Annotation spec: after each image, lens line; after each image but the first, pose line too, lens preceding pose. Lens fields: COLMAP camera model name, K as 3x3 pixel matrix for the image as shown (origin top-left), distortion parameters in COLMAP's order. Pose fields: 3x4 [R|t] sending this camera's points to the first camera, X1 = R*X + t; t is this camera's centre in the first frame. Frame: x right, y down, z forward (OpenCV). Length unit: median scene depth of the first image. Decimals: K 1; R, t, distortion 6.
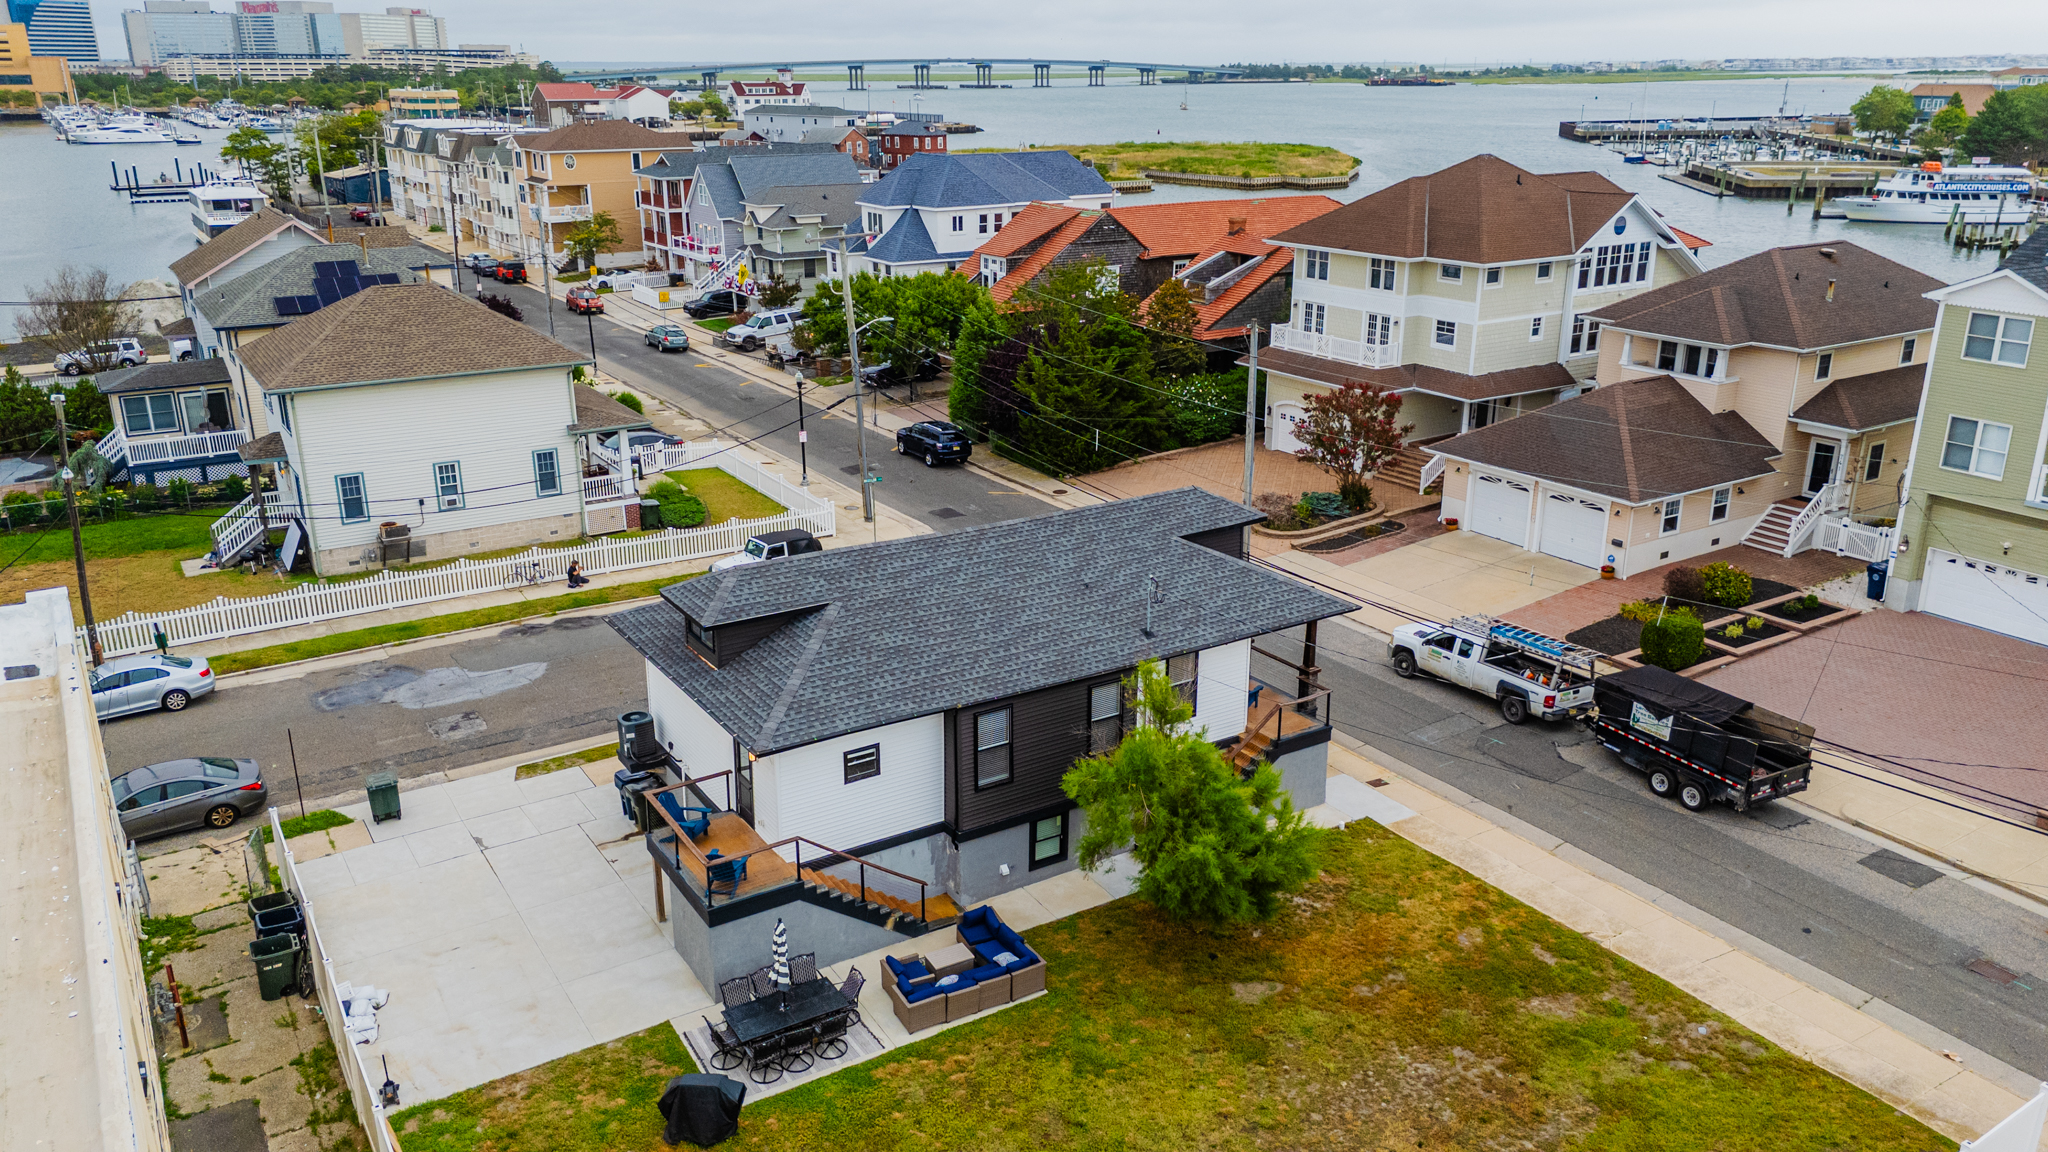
lens RADIAL K [[1505.8, 0, 1022.3], [0, 1505.8, 571.6], [0, 0, 1]] dist [0.075201, -0.076566]
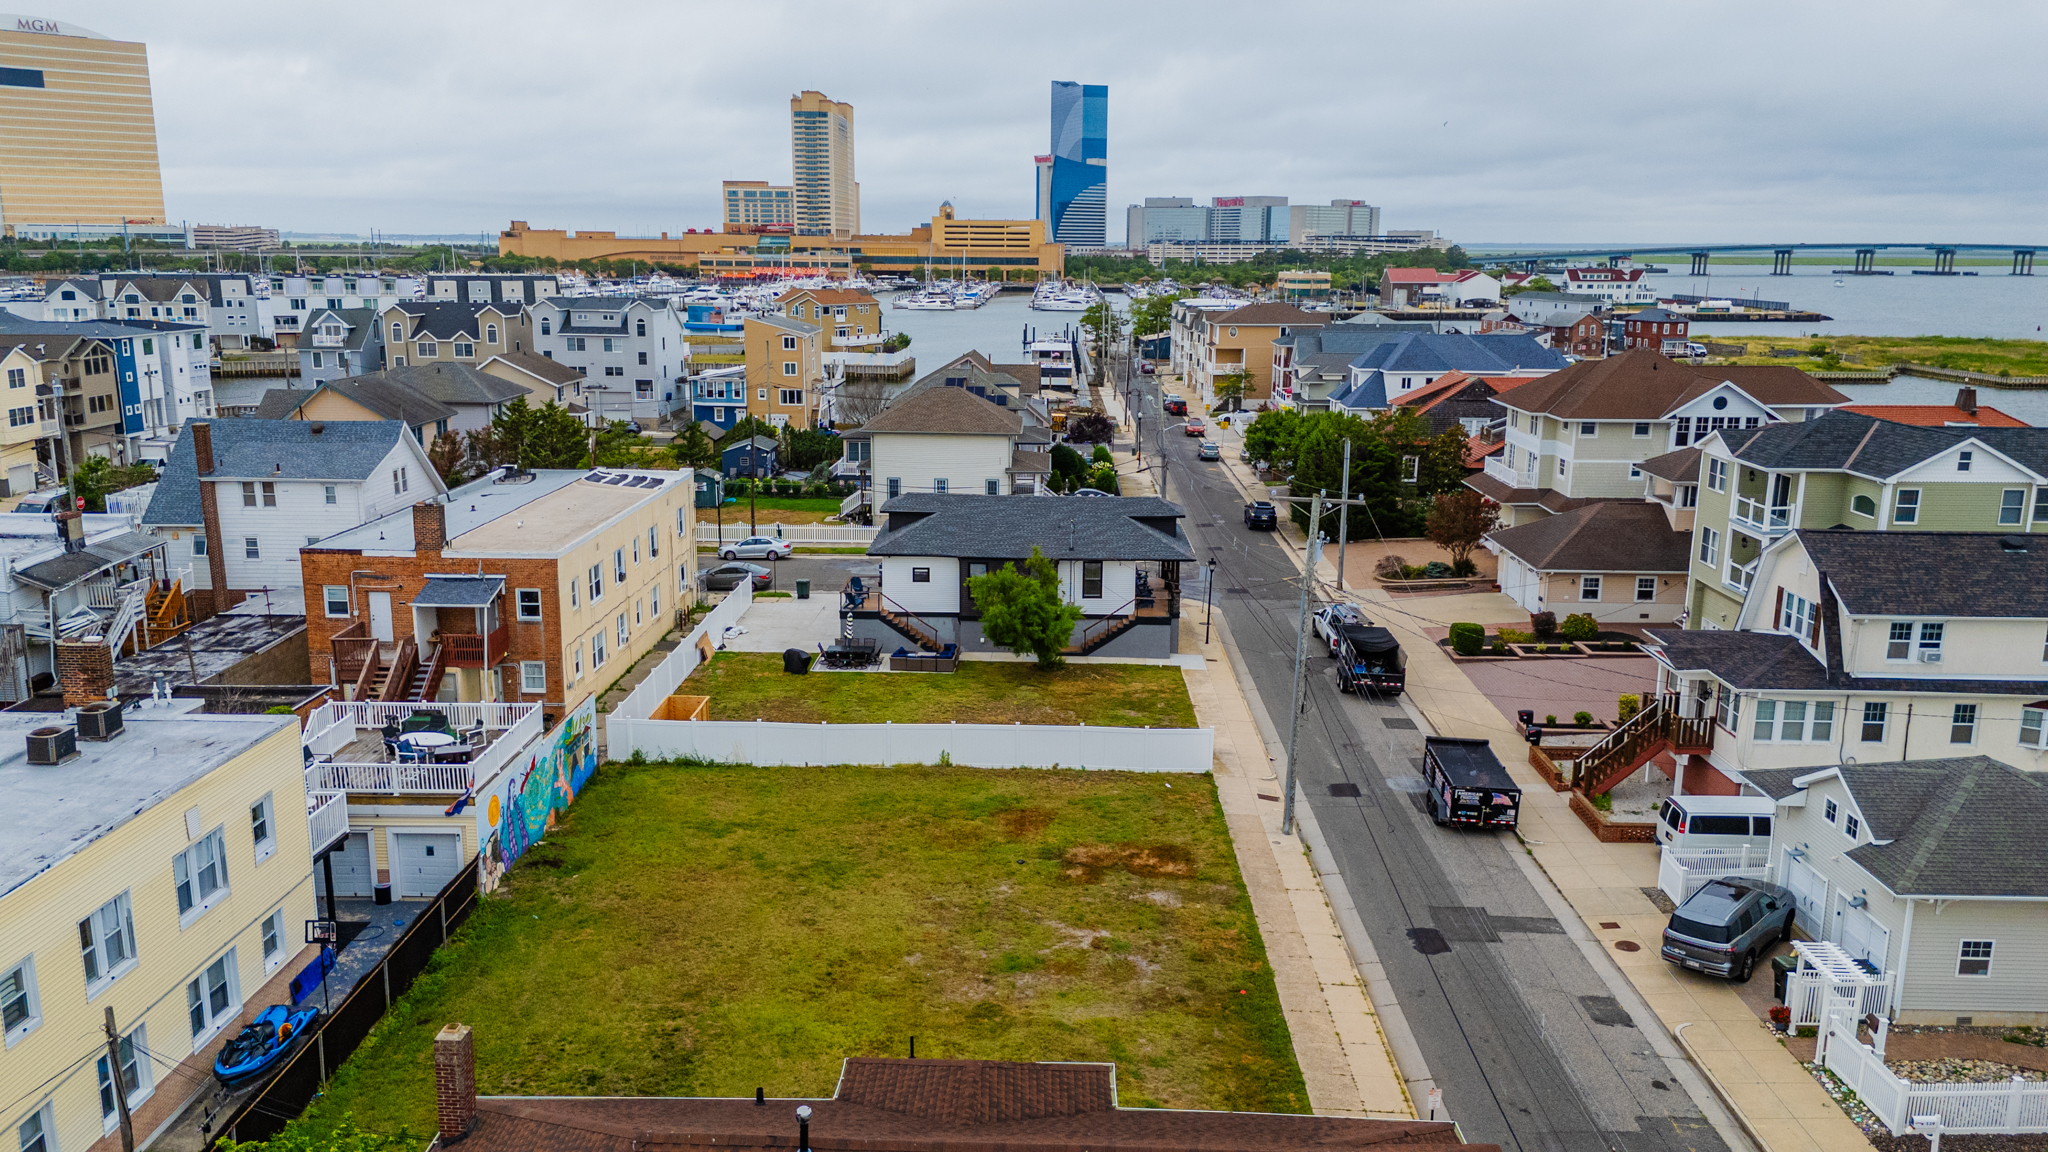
lens RADIAL K [[1505.8, 0, 1024.8], [0, 1505.8, 579.6], [0, 0, 1]] dist [0.075201, -0.076566]
pose [[0.832993, 0.130429, -0.537690, 0.707503], [-0.186102, 0.981243, -0.050287, 0.122054], [0.521045, 0.141954, 0.841642, -0.486659]]
